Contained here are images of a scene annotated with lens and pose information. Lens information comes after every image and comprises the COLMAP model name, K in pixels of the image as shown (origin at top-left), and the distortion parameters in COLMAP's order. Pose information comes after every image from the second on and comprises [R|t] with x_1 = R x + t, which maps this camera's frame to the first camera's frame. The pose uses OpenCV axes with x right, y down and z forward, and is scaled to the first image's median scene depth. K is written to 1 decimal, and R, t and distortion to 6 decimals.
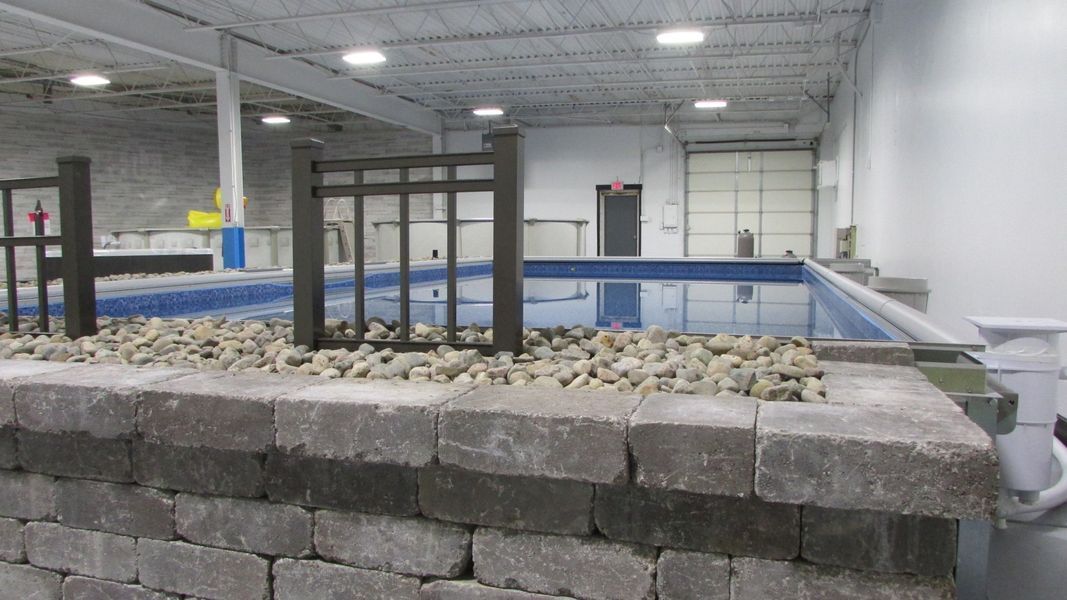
lens RADIAL K [[789.1, 0, 543.1], [0, 789.1, 307.3], [0, 0, 1]] dist [-0.001524, -0.010511]
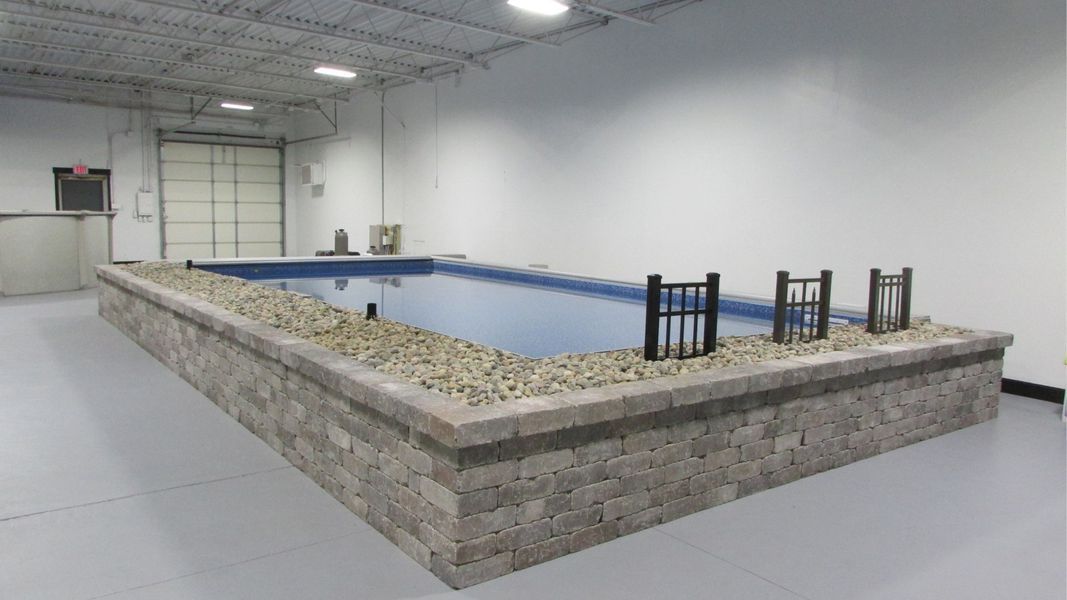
lens RADIAL K [[789.1, 0, 529.1], [0, 789.1, 296.5], [0, 0, 1]] dist [-0.001524, -0.010511]
pose [[0.629184, -0.072578, 0.773860, -0.573046], [0.050971, 0.997340, 0.052096, -0.051517], [-0.775583, 0.006666, 0.631210, 0.021840]]
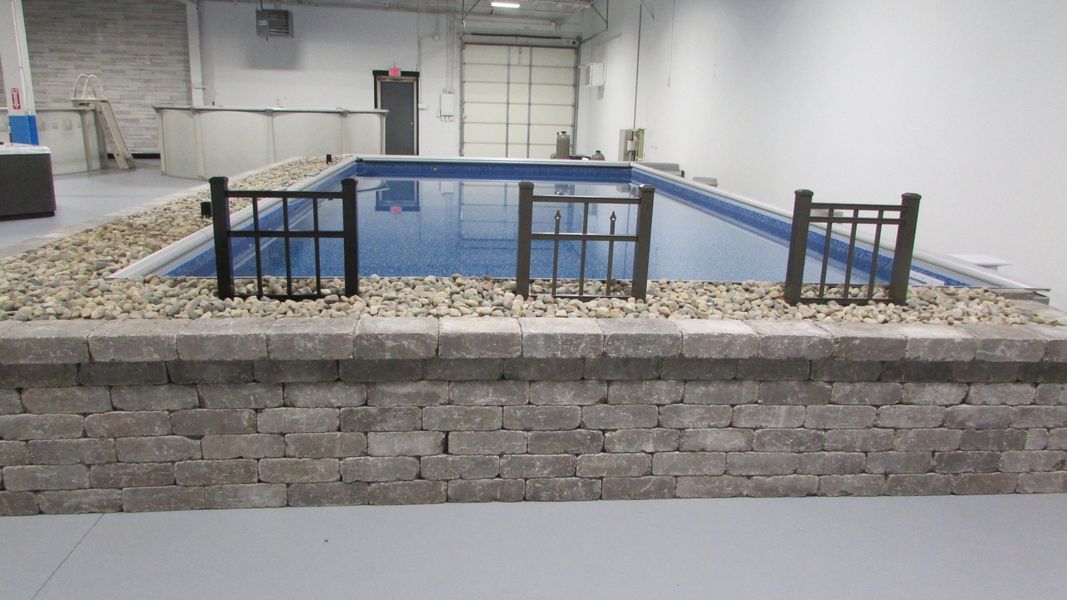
lens RADIAL K [[789.1, 0, 530.7], [0, 789.1, 292.5], [0, 0, 1]] dist [-0.001524, -0.010511]
pose [[0.930531, -0.053938, 0.362220, -0.242310], [0.000827, 0.989401, 0.145206, -0.038535], [-0.366213, -0.134819, 0.920713, -0.077119]]
